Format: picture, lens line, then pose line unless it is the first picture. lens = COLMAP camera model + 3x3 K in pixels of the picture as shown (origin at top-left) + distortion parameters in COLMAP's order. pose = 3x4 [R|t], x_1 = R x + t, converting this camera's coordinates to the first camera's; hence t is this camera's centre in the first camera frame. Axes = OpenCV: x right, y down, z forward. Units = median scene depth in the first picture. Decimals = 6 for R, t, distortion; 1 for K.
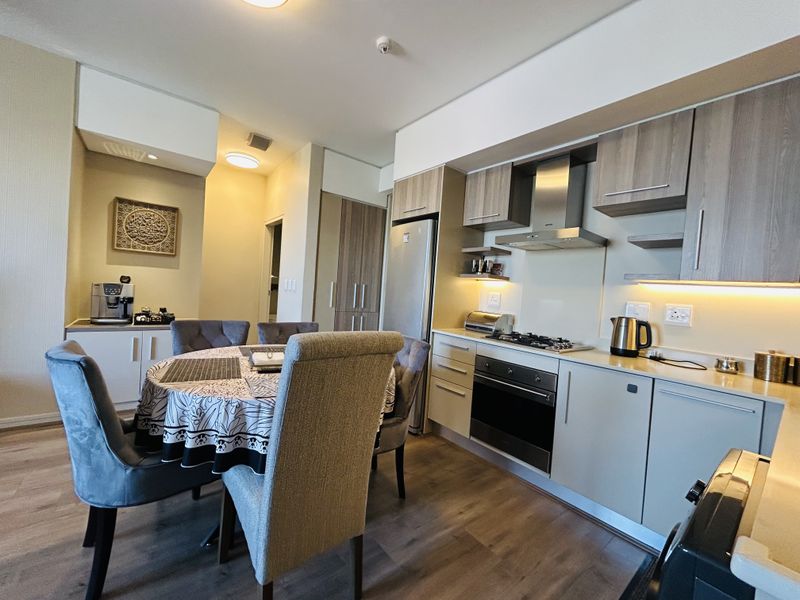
lens RADIAL K [[323.5, 0, 397.6], [0, 323.5, 299.2], [0, 0, 1]] dist [-0.002801, 0.000188]
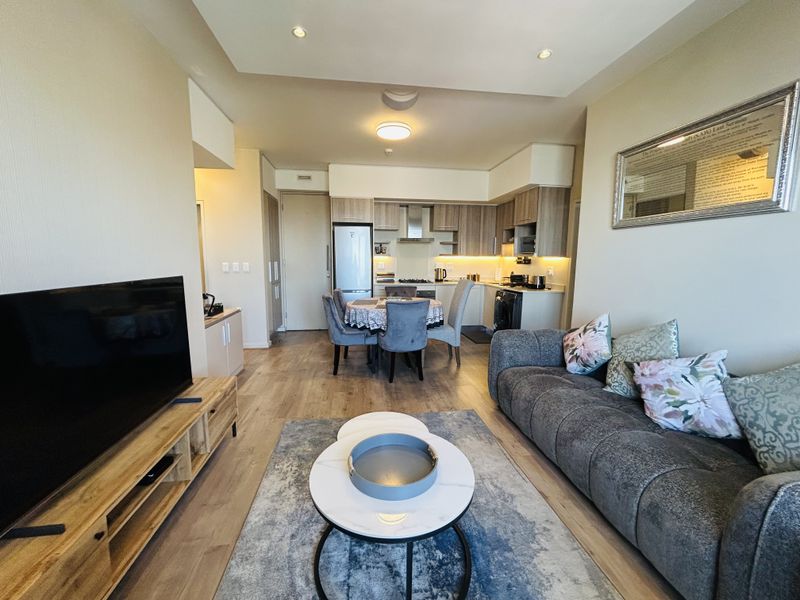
lens RADIAL K [[323.5, 0, 401.1], [0, 323.5, 298.5], [0, 0, 1]] dist [-0.002801, 0.000188]
pose [[0.505694, -0.175672, 0.844638, -1.394756], [0.050612, 0.983403, 0.174231, -0.142561], [-0.861227, -0.045359, 0.506192, -0.134973]]
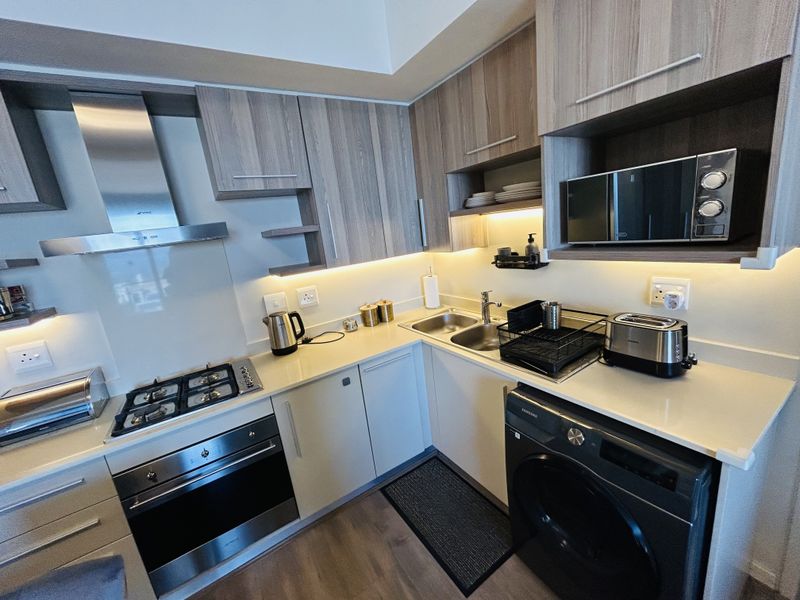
lens RADIAL K [[323.5, 0, 394.8], [0, 323.5, 298.4], [0, 0, 1]] dist [-0.002801, 0.000188]
pose [[0.097258, -0.304053, 0.947677, -0.094599], [0.157223, 0.944929, 0.287036, -0.142348], [-0.982762, 0.121080, 0.139706, 0.372047]]
